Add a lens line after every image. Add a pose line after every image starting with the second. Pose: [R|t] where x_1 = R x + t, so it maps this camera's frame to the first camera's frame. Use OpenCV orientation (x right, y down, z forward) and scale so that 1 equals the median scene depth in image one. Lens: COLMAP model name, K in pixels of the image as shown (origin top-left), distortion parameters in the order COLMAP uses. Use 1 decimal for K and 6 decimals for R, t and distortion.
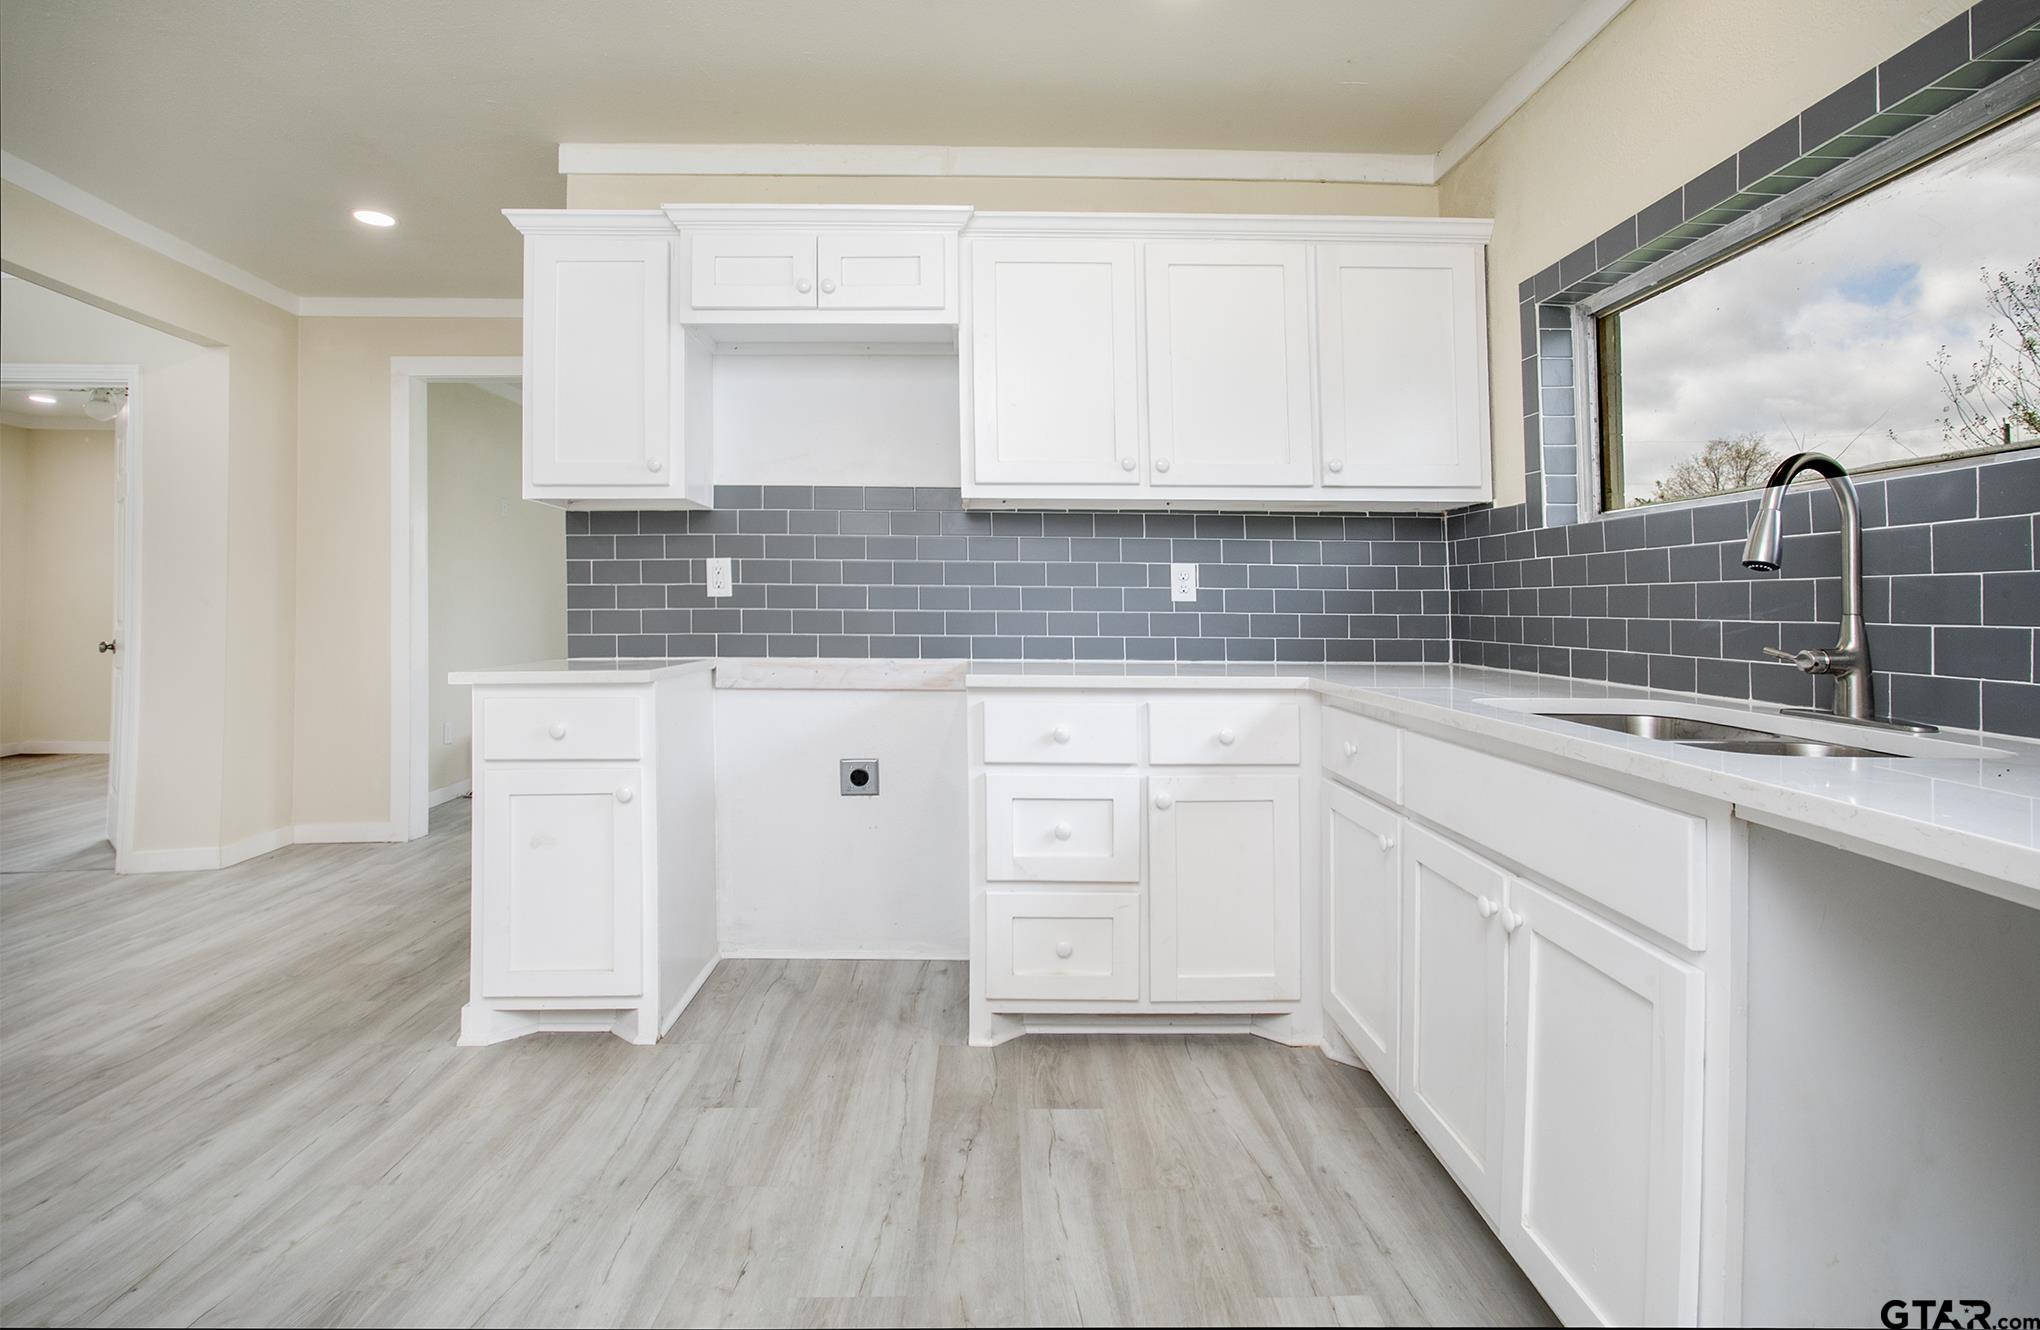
lens RADIAL K [[998.8, 0, 1022.9], [0, 998.8, 635.3], [0, 0, 1]] dist [-0.017321, 0.000135]
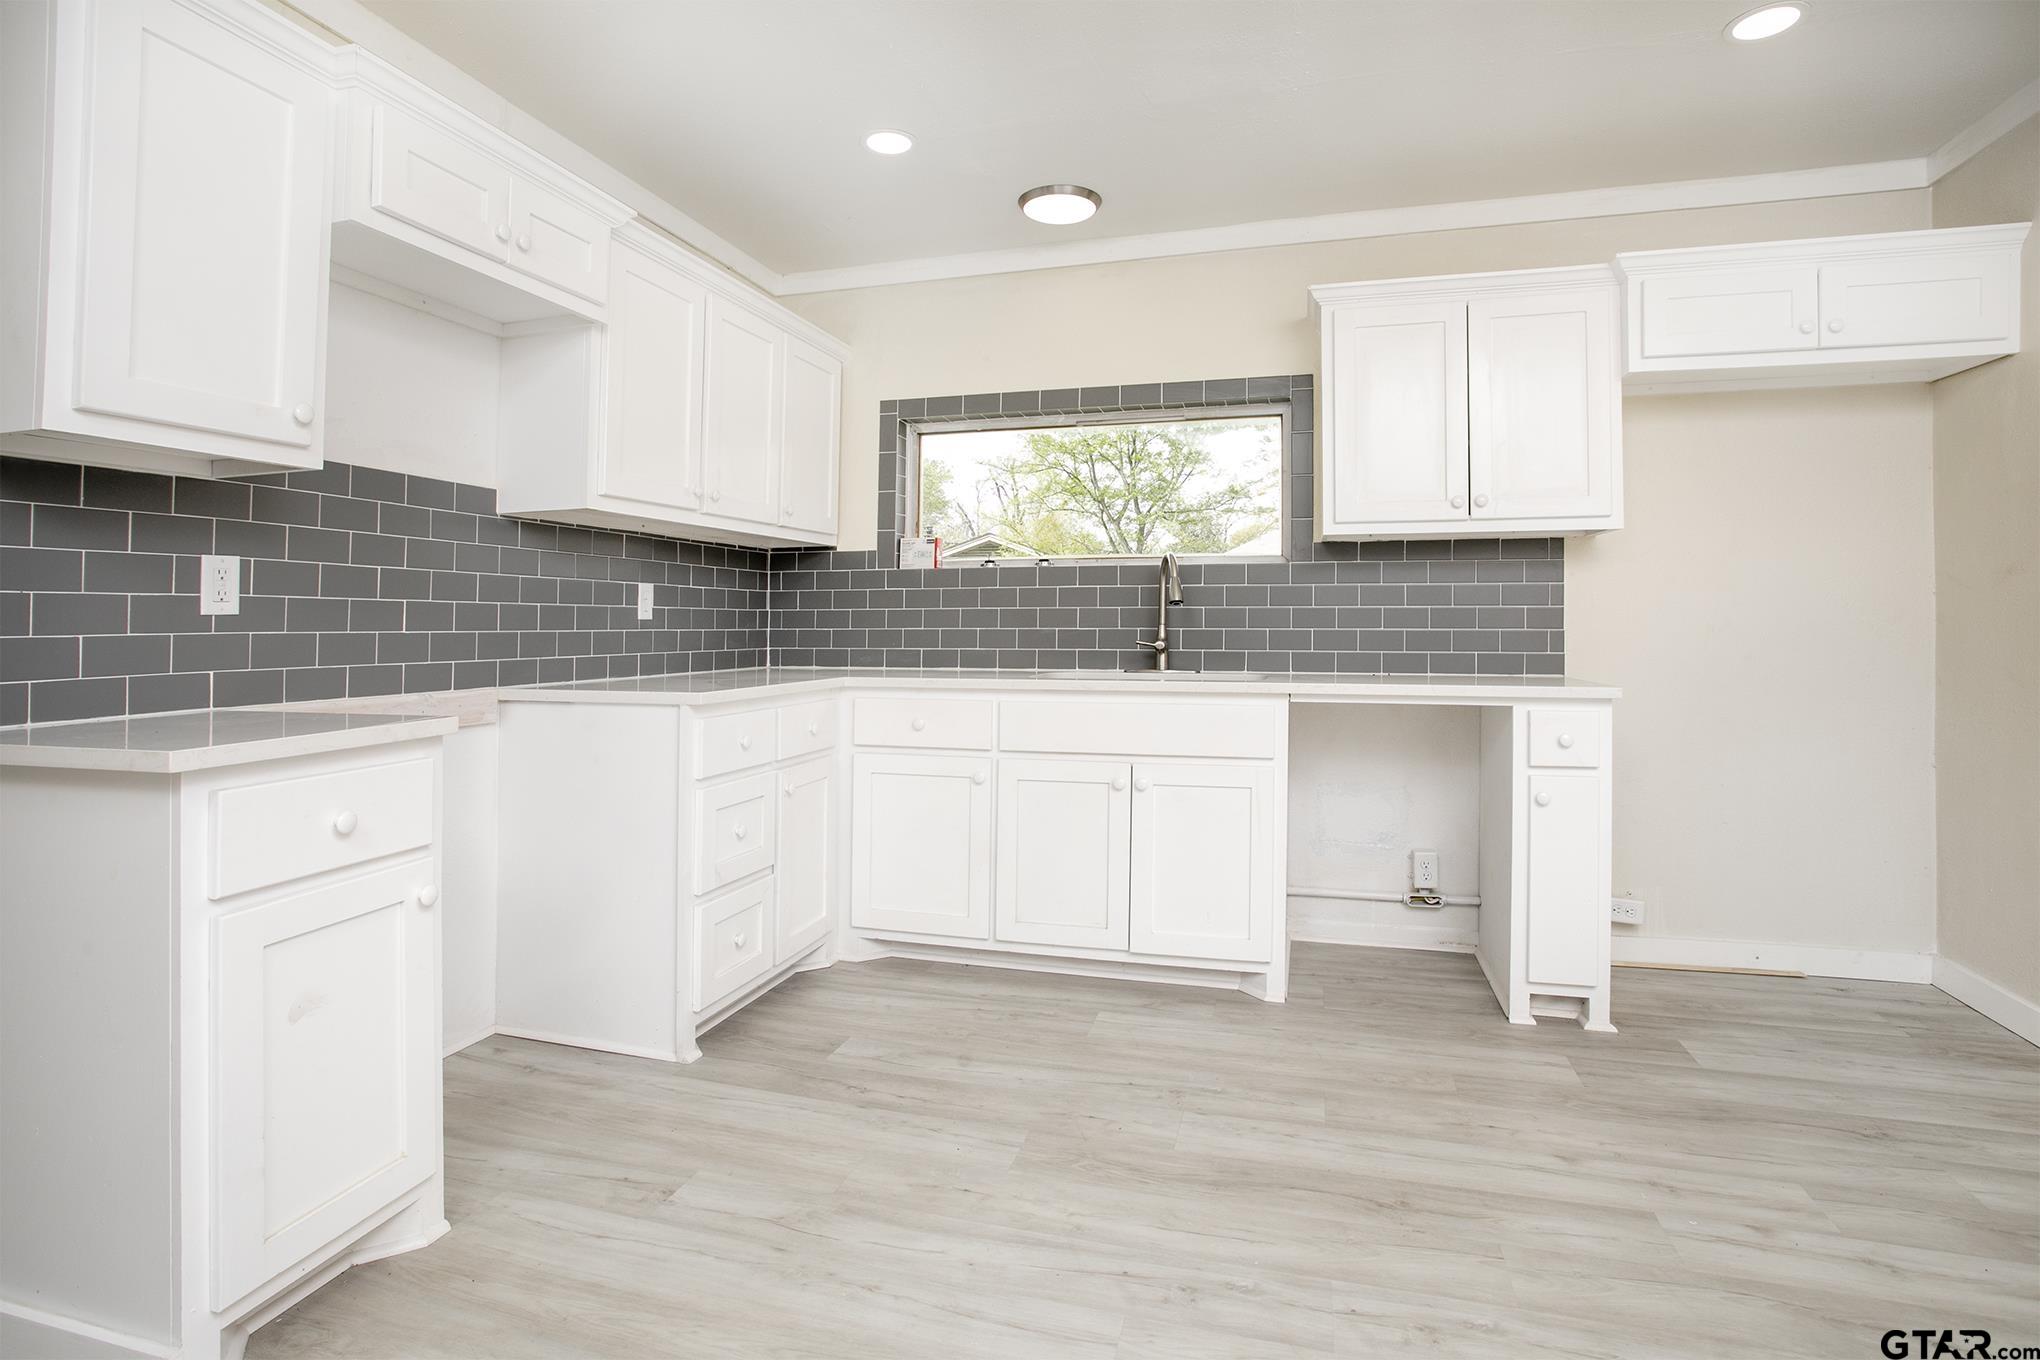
lens RADIAL K [[1038.3, 0, 1009.3], [0, 1038.3, 652.3], [0, 0, 1]] dist [-0.085043, 0.040019]
pose [[0.304514, -0.032820, 0.951942, -1.016009], [0.032864, 0.999173, 0.023935, -0.016941], [-0.951941, 0.023996, 0.305341, 0.412228]]
